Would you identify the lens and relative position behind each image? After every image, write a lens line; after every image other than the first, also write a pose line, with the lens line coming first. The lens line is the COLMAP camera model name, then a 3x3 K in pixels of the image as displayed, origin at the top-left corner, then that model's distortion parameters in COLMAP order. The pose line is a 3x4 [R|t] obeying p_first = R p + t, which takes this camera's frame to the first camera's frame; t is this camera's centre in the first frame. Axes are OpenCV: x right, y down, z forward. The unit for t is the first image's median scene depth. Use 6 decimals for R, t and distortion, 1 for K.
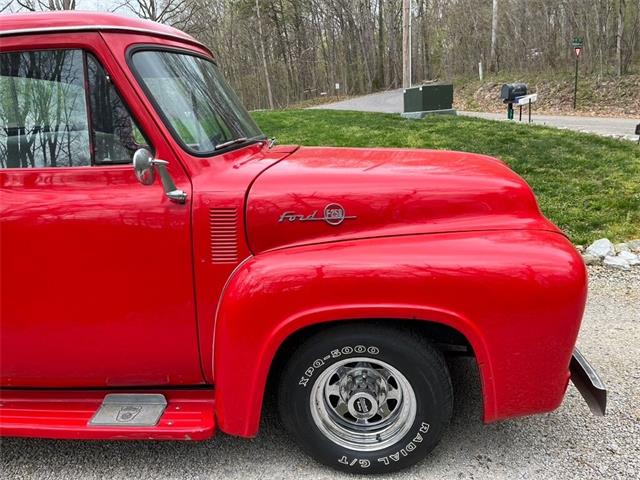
lens RADIAL K [[484.4, 0, 320.7], [0, 484.4, 252.5], [0, 0, 1]] dist [0.061654, -0.088404]
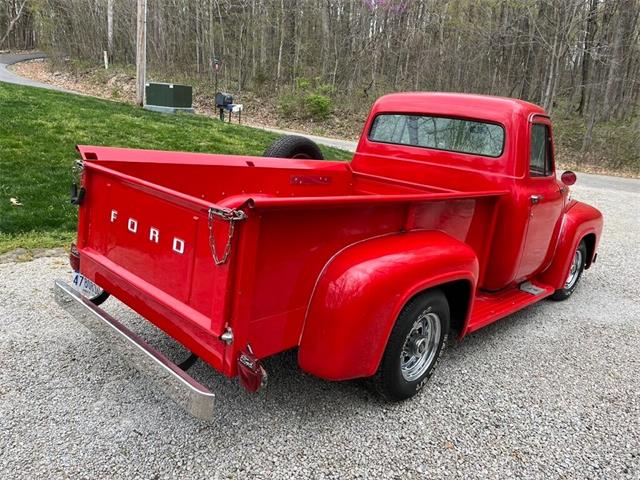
lens RADIAL K [[484.4, 0, 319.2], [0, 484.4, 236.8], [0, 0, 1]] dist [0.061654, -0.088404]
pose [[0.656735, -0.070222, 0.750845, -0.397729], [0.074468, 0.996828, 0.028093, -0.005798], [-0.750436, 0.037464, 0.659881, 0.040623]]
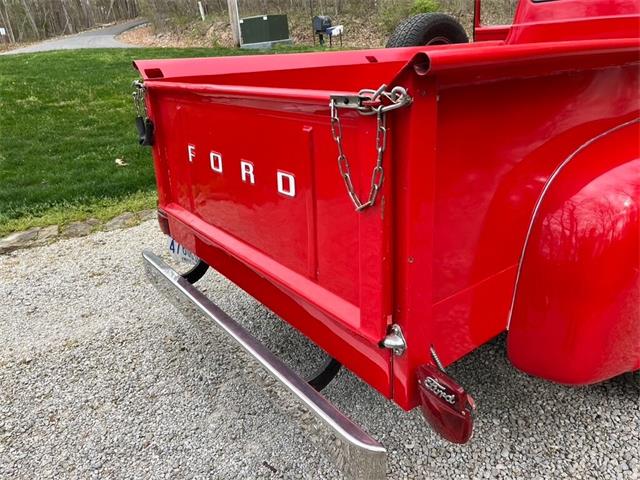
lens RADIAL K [[484.4, 0, 329.3], [0, 484.4, 239.5], [0, 0, 1]] dist [0.061654, -0.088404]
pose [[0.784938, -0.247957, 0.567793, -0.355534], [0.207552, 0.968708, 0.136110, -0.002265], [-0.583775, 0.011009, 0.811841, 0.103087]]
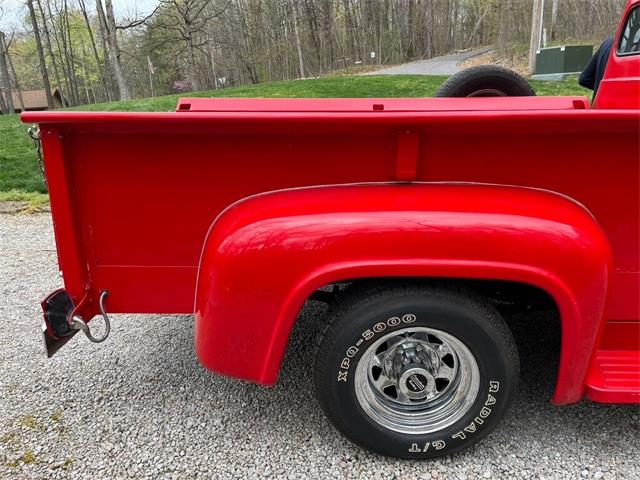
lens RADIAL K [[484.4, 0, 318.8], [0, 484.4, 249.5], [0, 0, 1]] dist [0.061654, -0.088404]
pose [[0.999836, 0.011872, -0.013711, -0.235039], [-0.011216, 0.998832, 0.047007, 0.012024], [0.014253, -0.046846, 0.998800, 0.027620]]
